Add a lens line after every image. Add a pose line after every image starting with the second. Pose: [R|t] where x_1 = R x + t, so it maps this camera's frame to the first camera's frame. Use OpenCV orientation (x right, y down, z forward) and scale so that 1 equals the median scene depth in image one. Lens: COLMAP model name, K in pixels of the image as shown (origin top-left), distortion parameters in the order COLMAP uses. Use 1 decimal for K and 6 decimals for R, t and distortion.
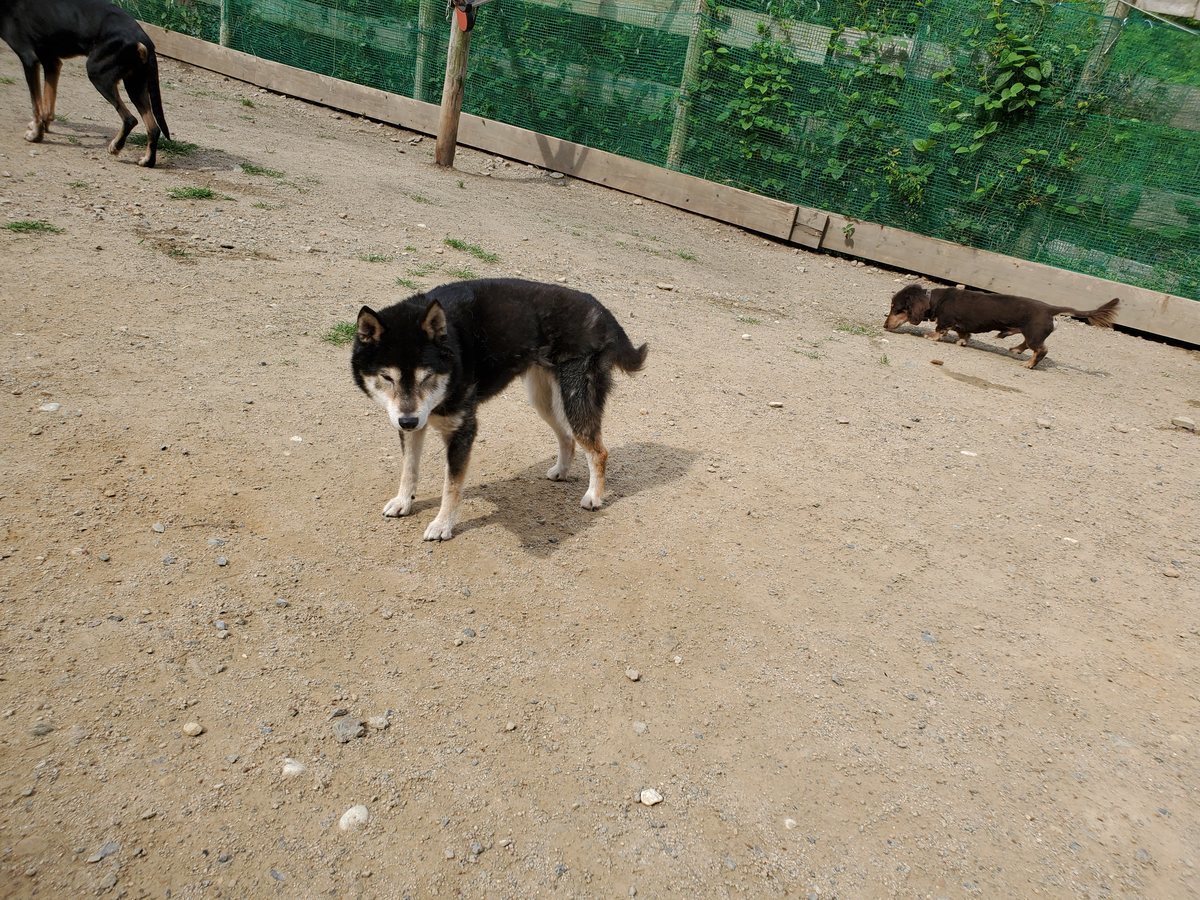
lens RADIAL K [[932.8, 0, 598.7], [0, 932.8, 449.0], [0, 0, 1]] dist [-0.000891, 0.015455]
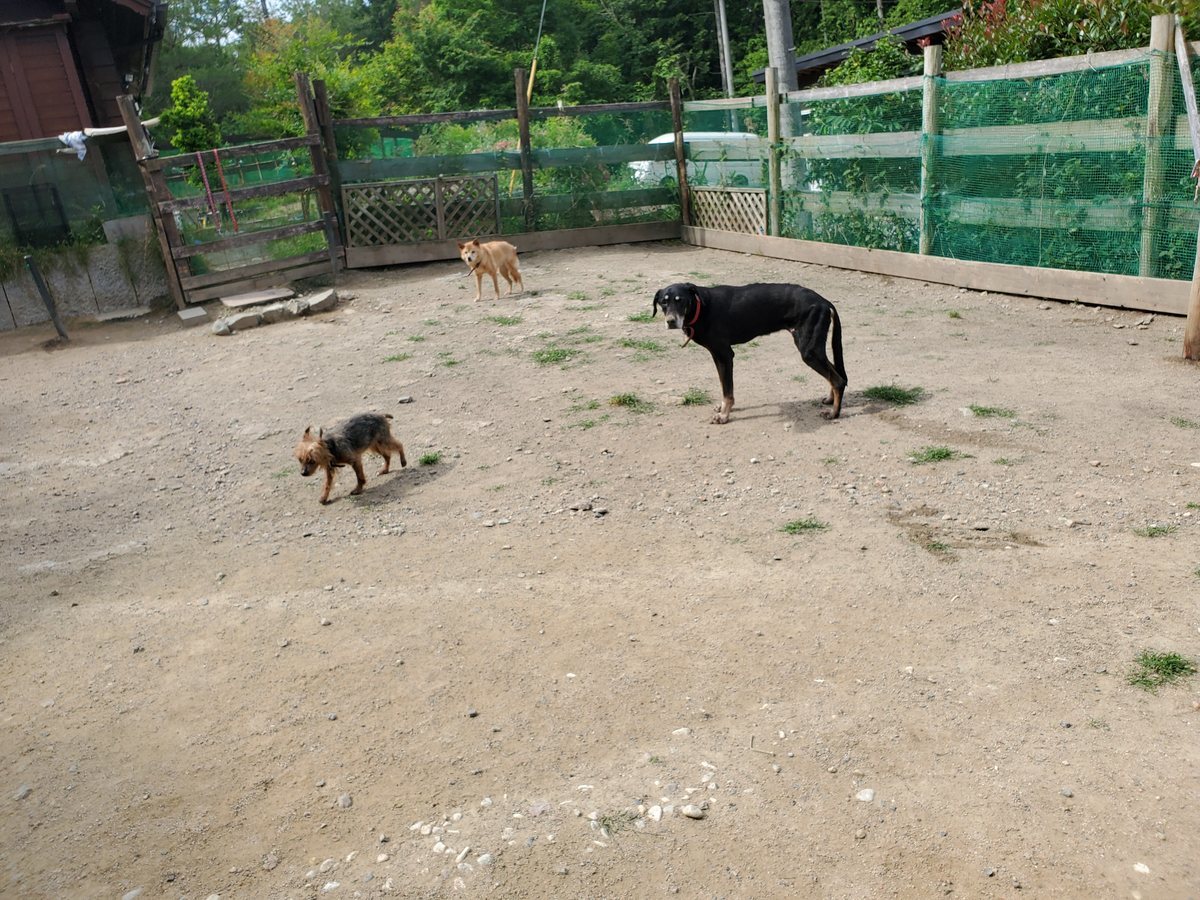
lens RADIAL K [[932.8, 0, 596.6], [0, 932.8, 440.4], [0, 0, 1]] dist [-0.000891, 0.015455]
pose [[0.773128, -0.069475, -0.630433, -0.061222], [-0.025779, 0.989719, -0.140683, -0.105111], [0.633726, 0.125018, 0.763389, 0.006657]]
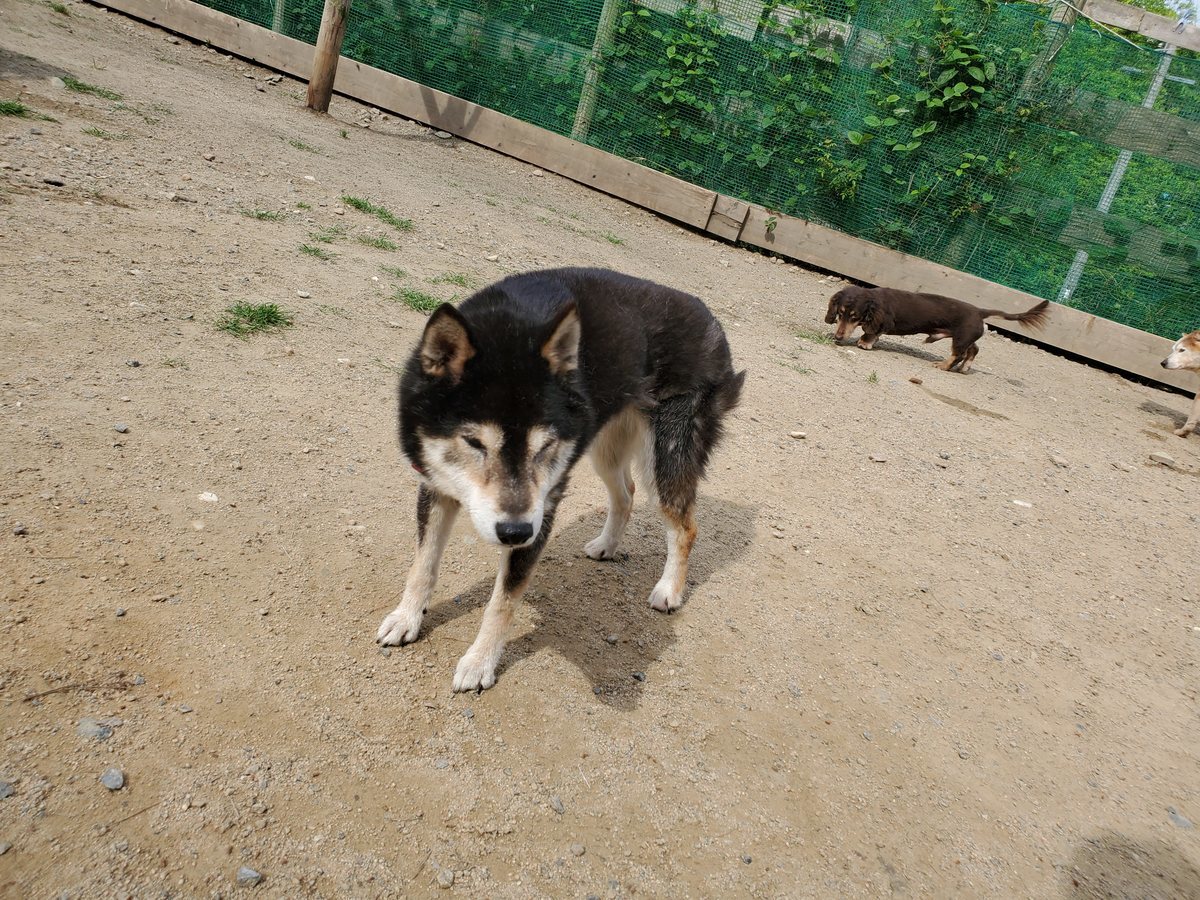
lens RADIAL K [[932.8, 0, 593.4], [0, 932.8, 424.2], [0, 0, 1]] dist [-0.000891, 0.015455]
pose [[0.981140, 0.035512, 0.190010, -0.078596], [-0.034970, 0.999369, -0.006206, -0.026532], [-0.190111, -0.000556, 0.981763, 0.138521]]
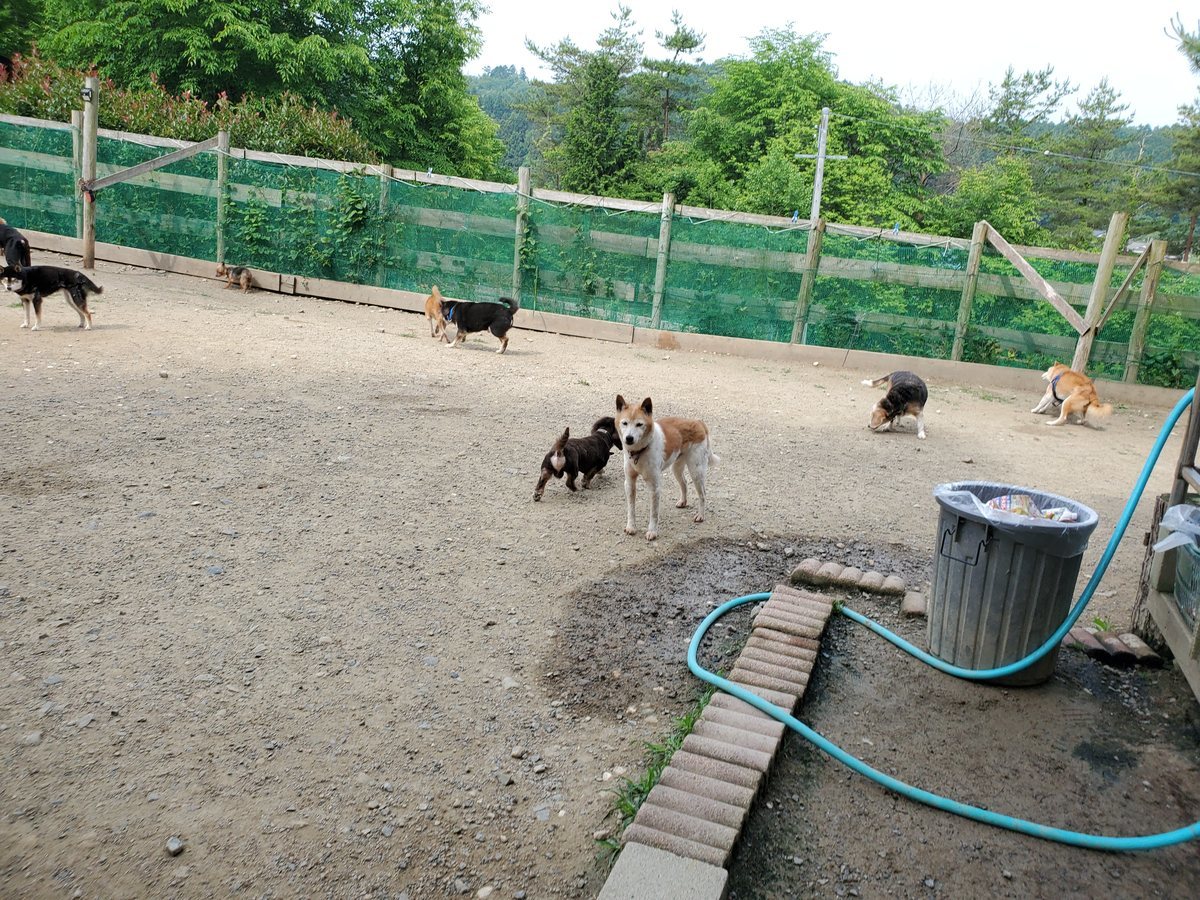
lens RADIAL K [[932.8, 0, 601.4], [0, 932.8, 457.8], [0, 0, 1]] dist [-0.000891, 0.015455]
pose [[0.966640, -0.120377, 0.226088, 0.423137], [0.148408, 0.982640, -0.111328, 0.516295], [-0.208762, 0.141168, 0.967724, -1.179798]]
